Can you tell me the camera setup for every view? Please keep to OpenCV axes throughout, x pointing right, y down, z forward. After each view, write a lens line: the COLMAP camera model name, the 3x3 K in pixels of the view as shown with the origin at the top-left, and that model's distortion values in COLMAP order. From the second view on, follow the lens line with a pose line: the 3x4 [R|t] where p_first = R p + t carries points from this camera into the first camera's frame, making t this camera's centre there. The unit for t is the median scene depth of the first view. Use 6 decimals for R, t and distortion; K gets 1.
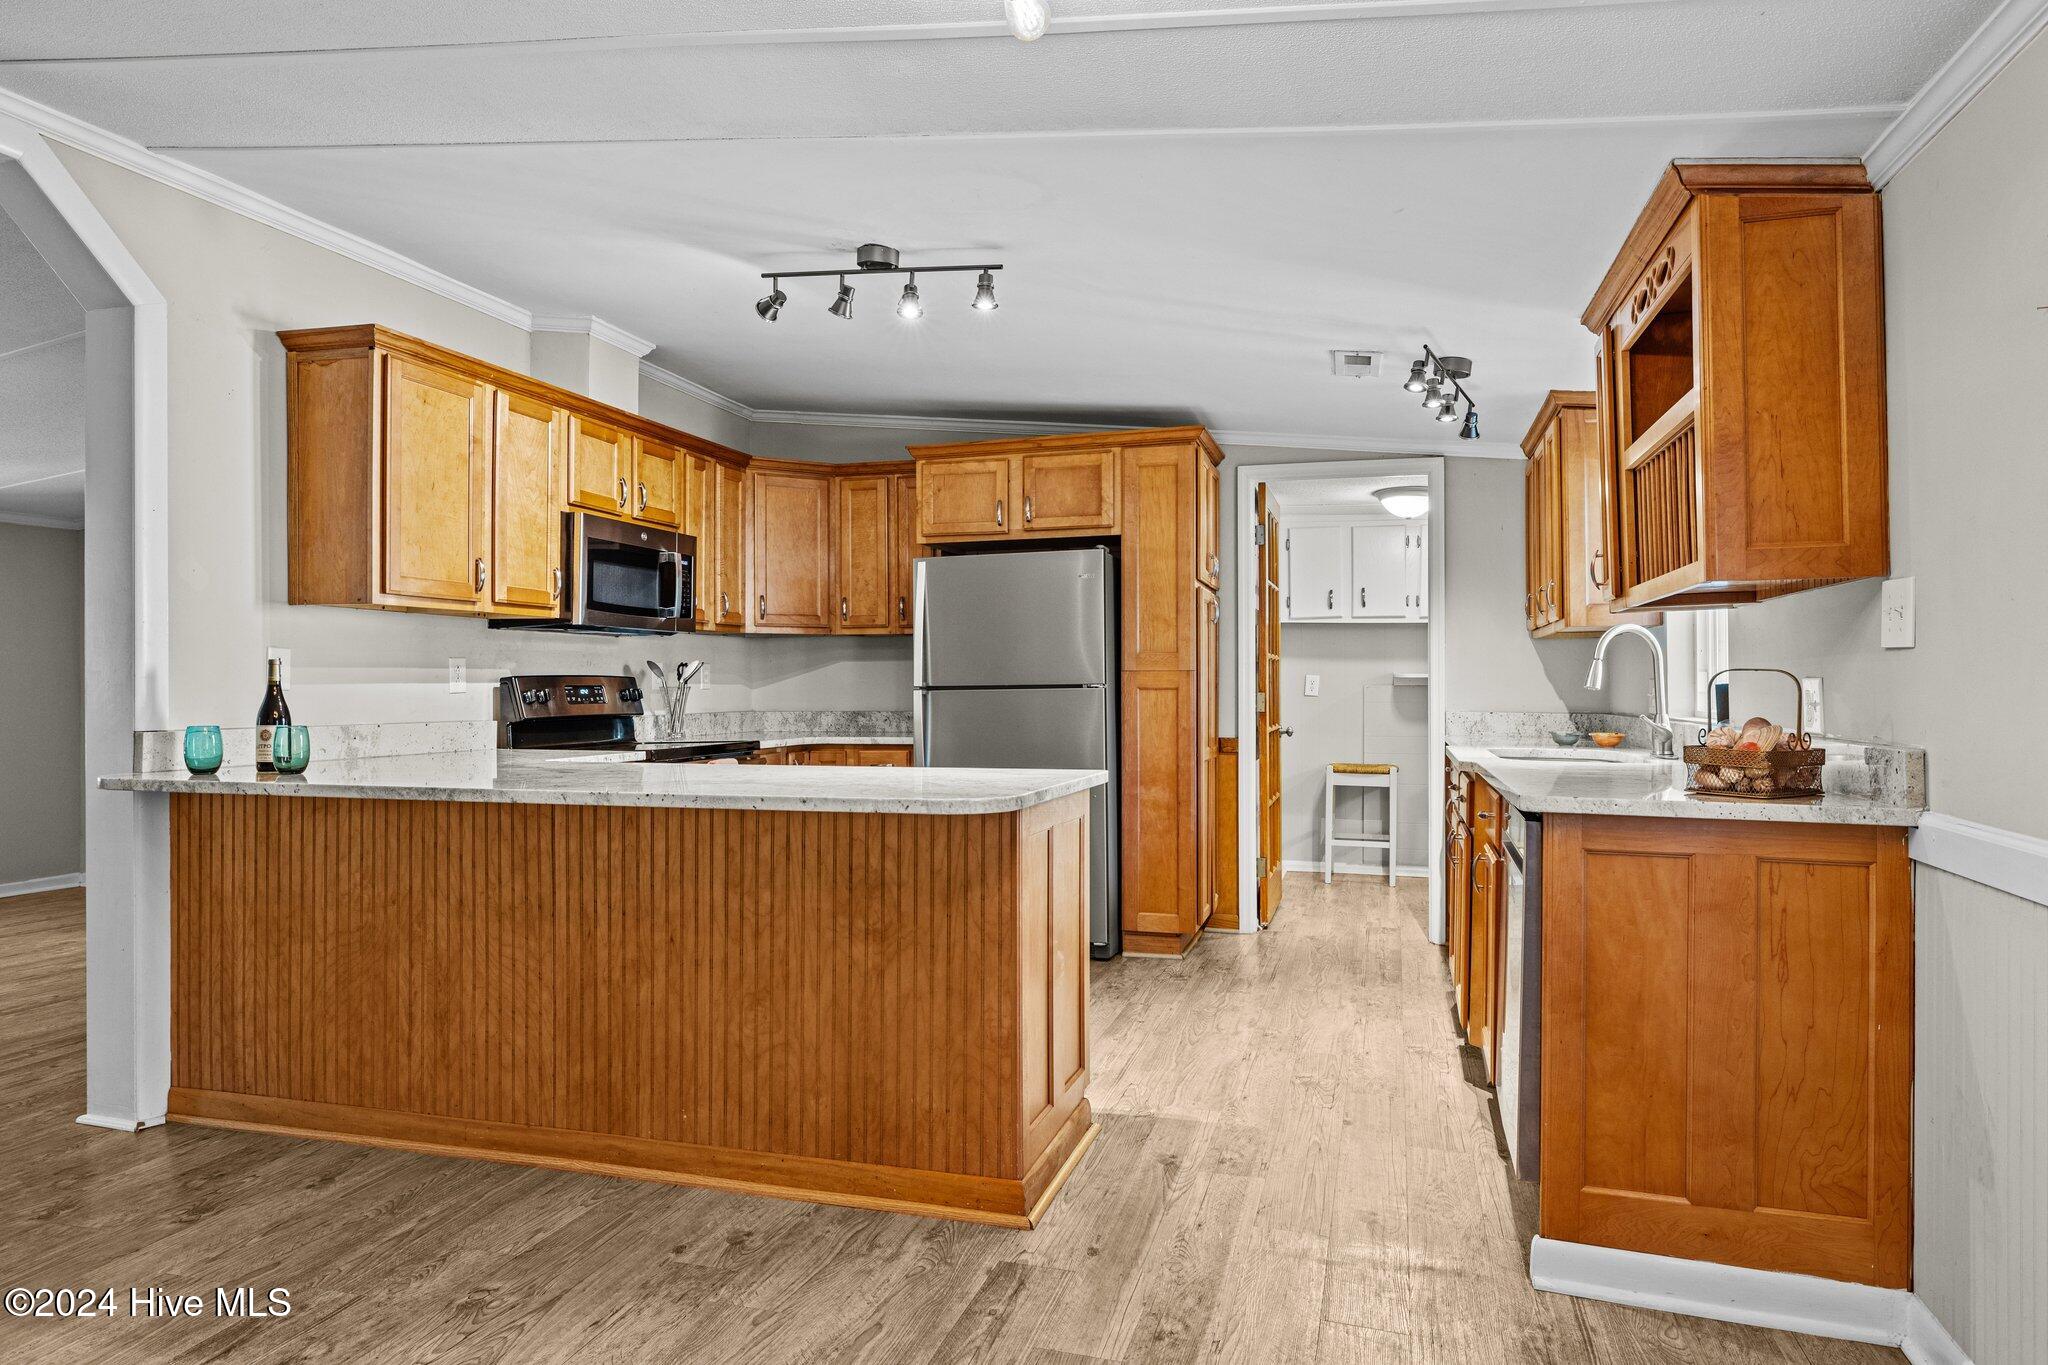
lens RADIAL K [[1219.8, 0, 1024.6], [0, 1219.8, 681.3], [0, 0, 1]] dist [-0.007009, 0.004864]
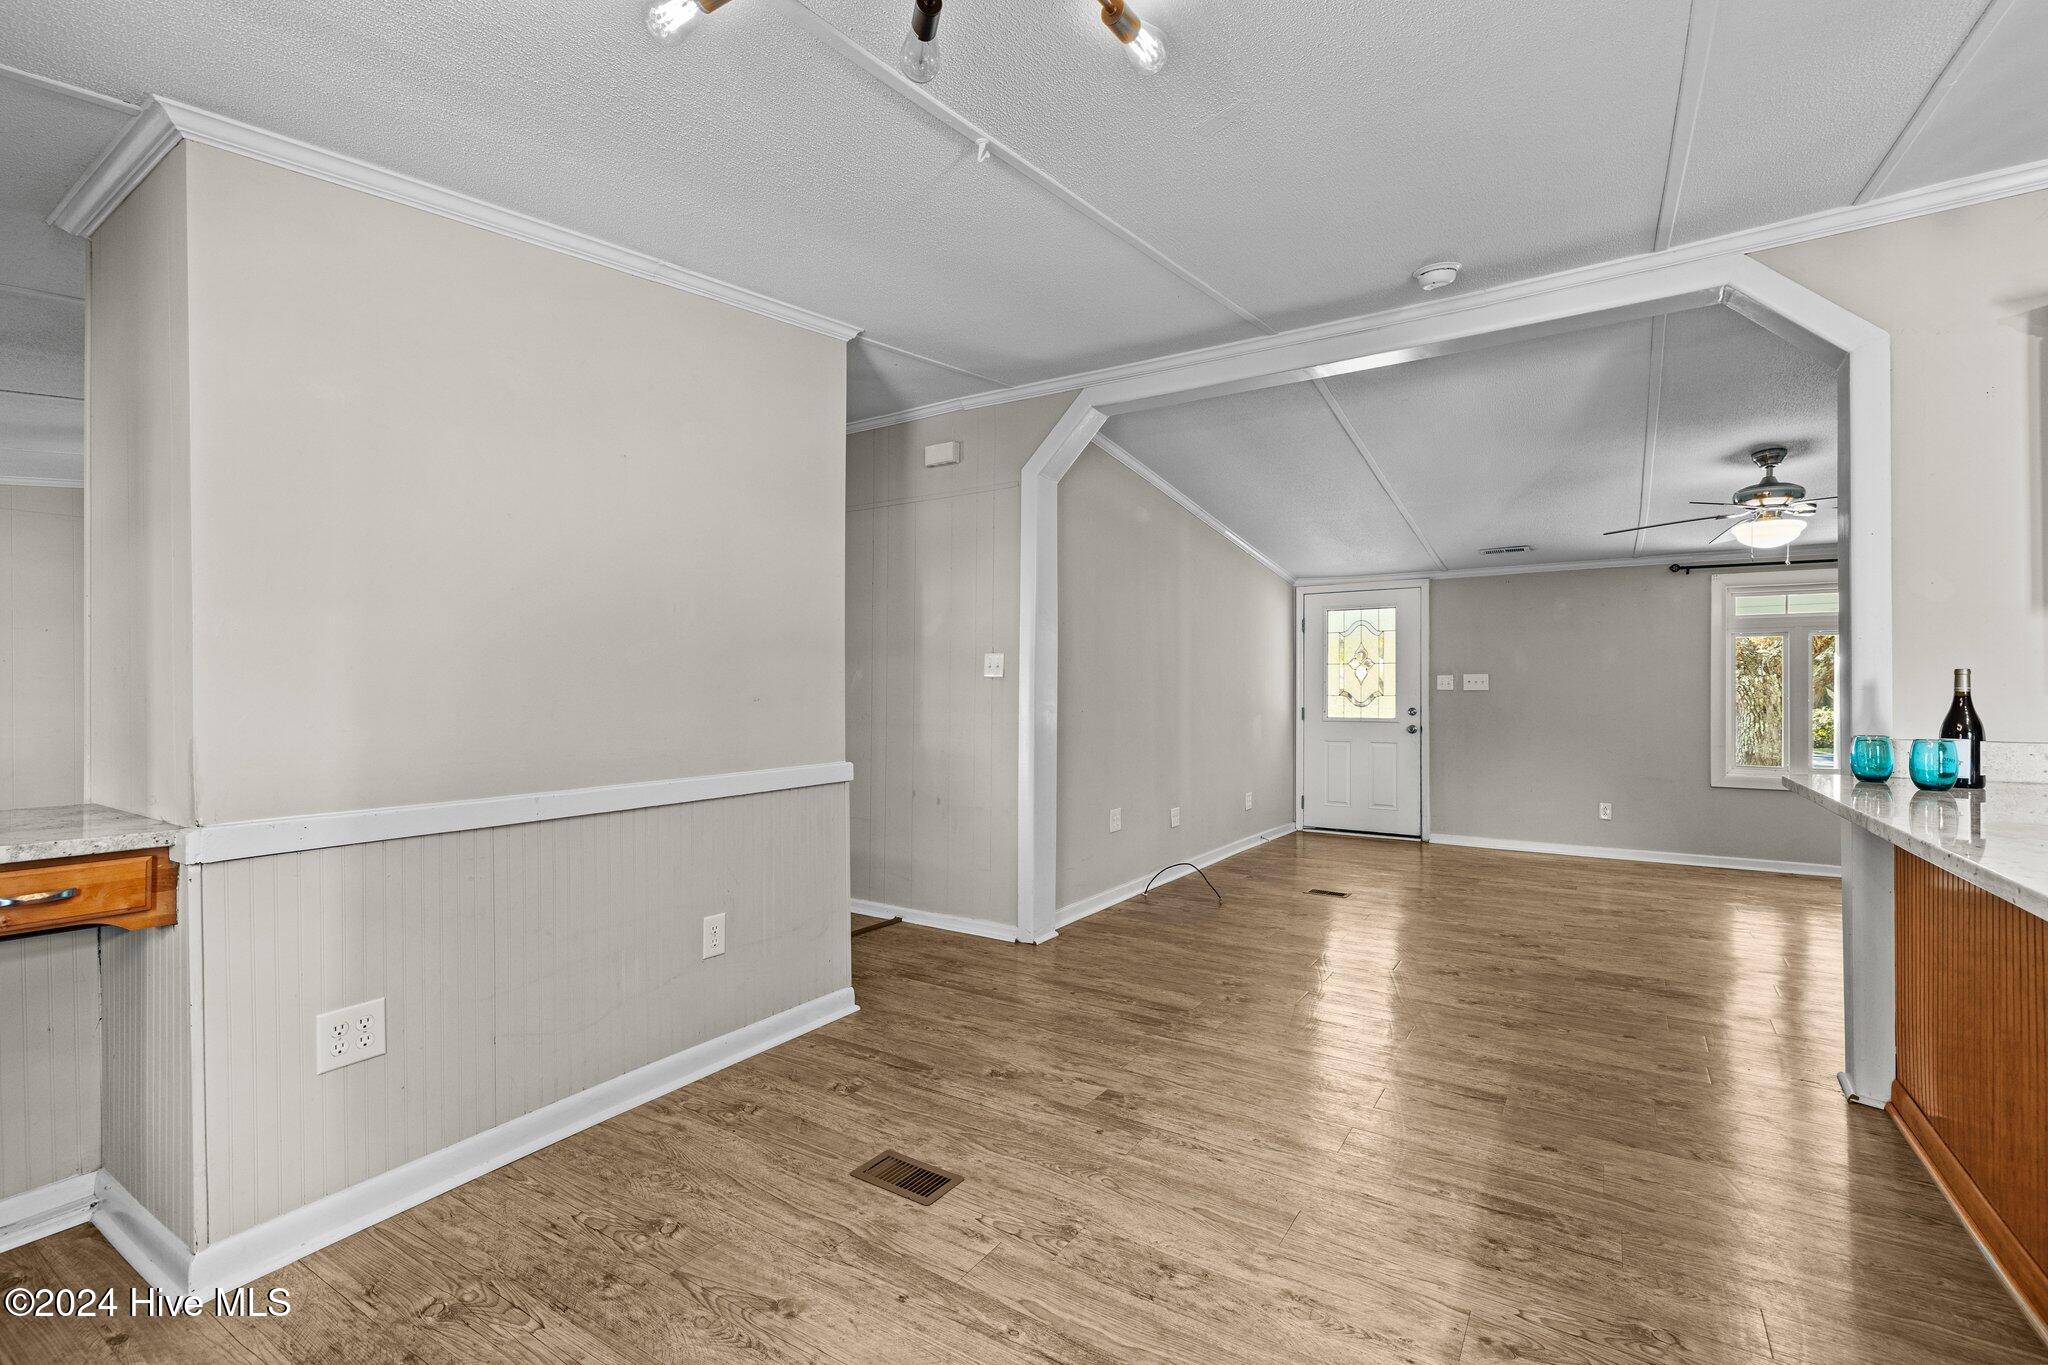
lens RADIAL K [[899.4, 0, 1022.7], [0, 899.4, 692.0], [0, 0, 1]] dist [0.004436, 0.000383]
pose [[-0.280836, -0.003956, -0.959748, 0.264475], [0.003168, 0.999982, -0.005049, 0.000939], [0.959750, -0.004458, -0.280819, 0.508398]]
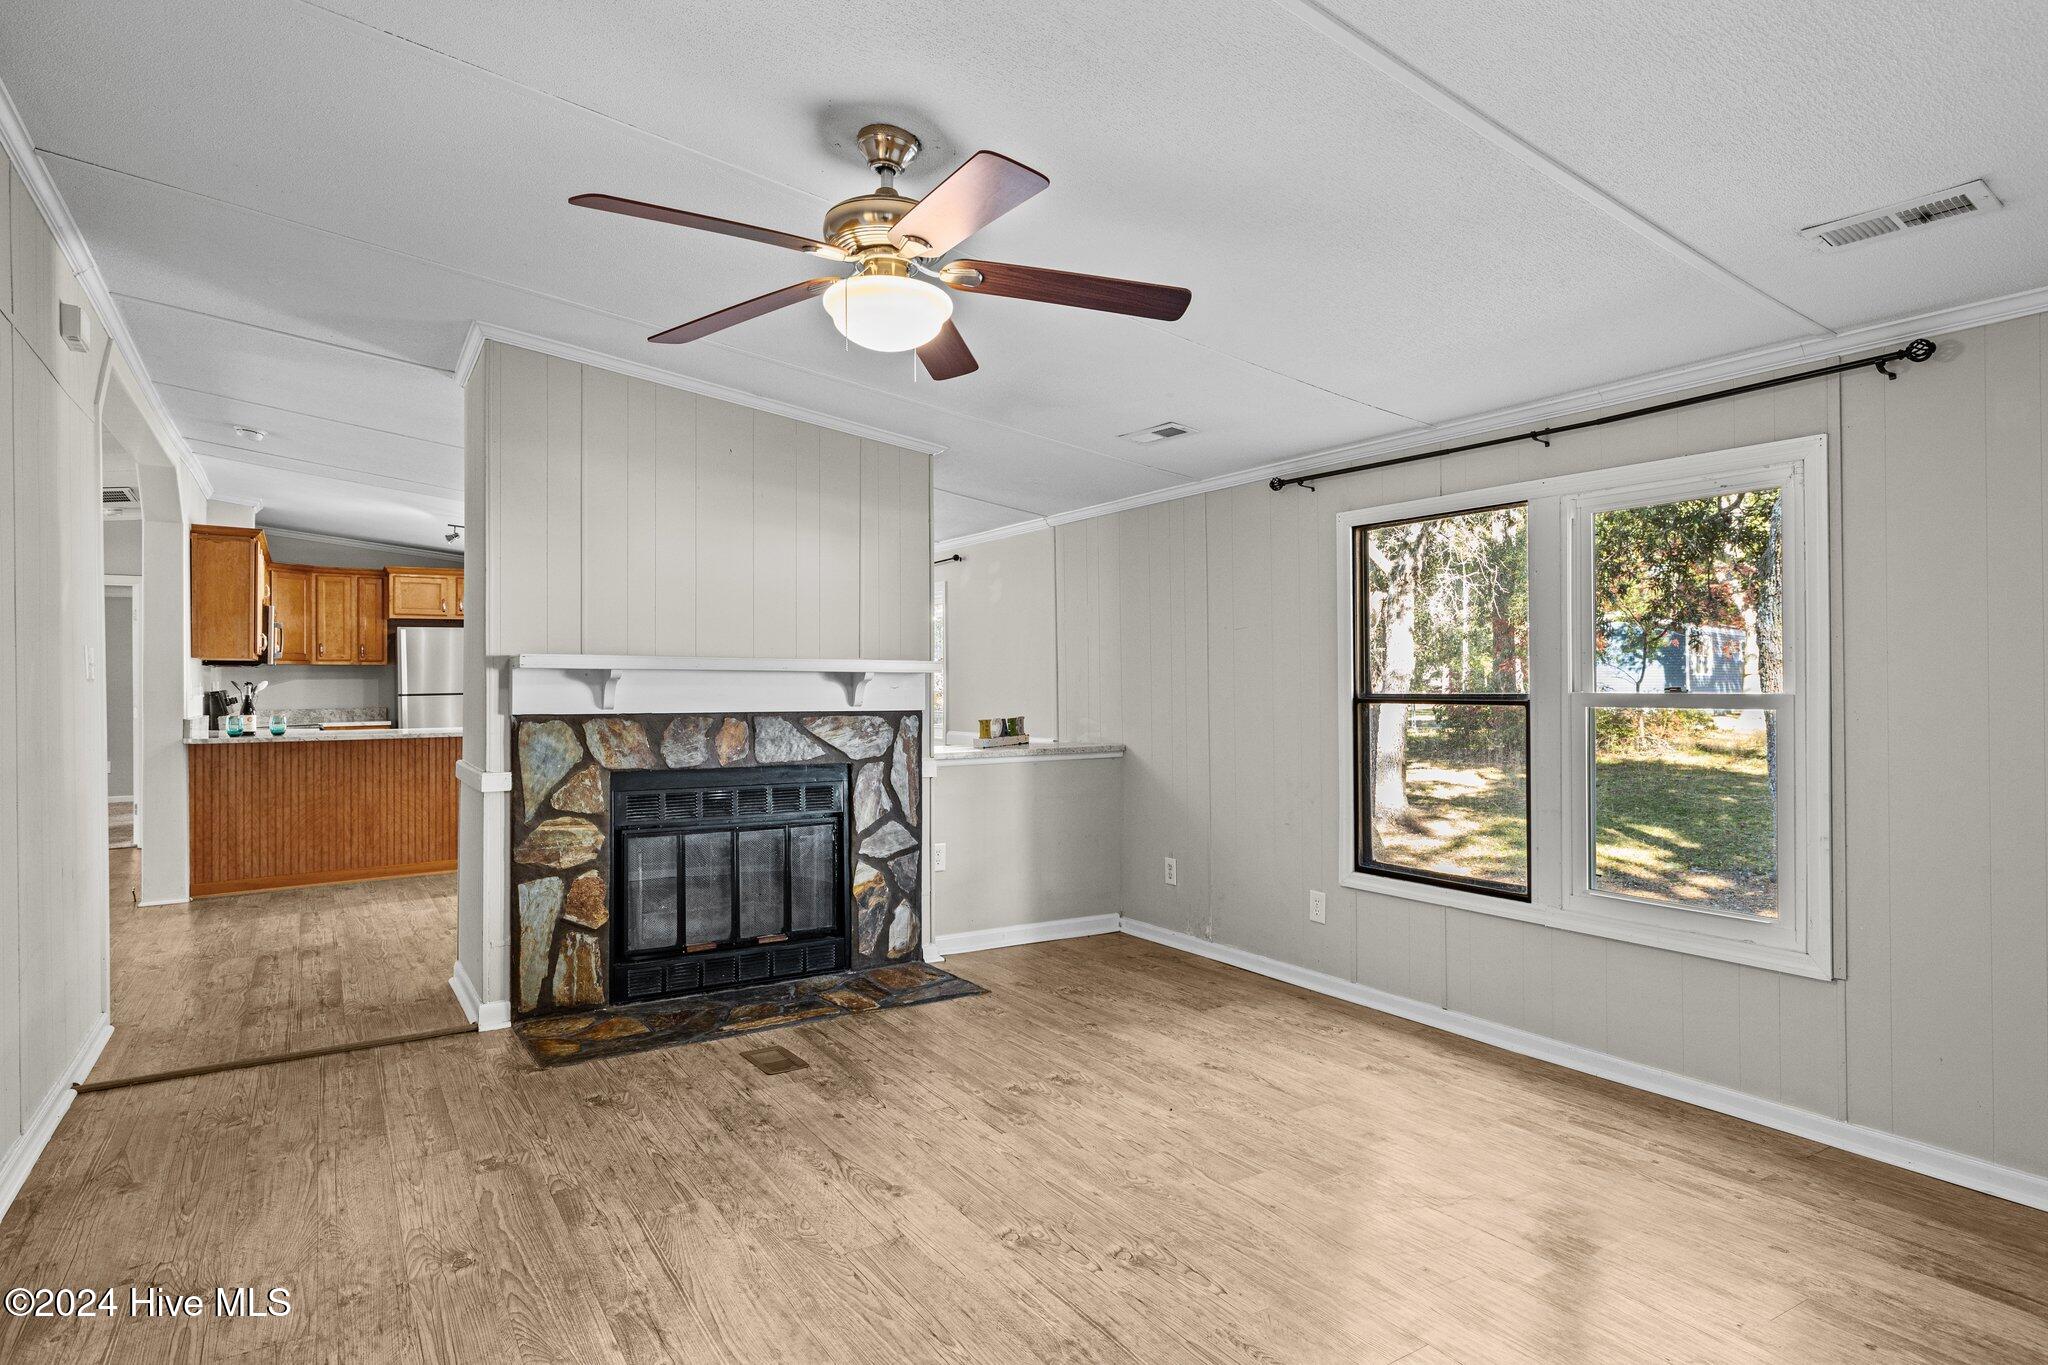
lens RADIAL K [[1123.3, 0, 1020.0], [0, 1123.3, 683.5], [0, 0, 1]] dist [-0.002179, -0.000258]
pose [[0.656409, -0.004887, 0.754390, -1.262004], [0.003369, 0.999988, 0.003547, -0.024822], [-0.754398, 0.000213, 0.656417, -1.440332]]
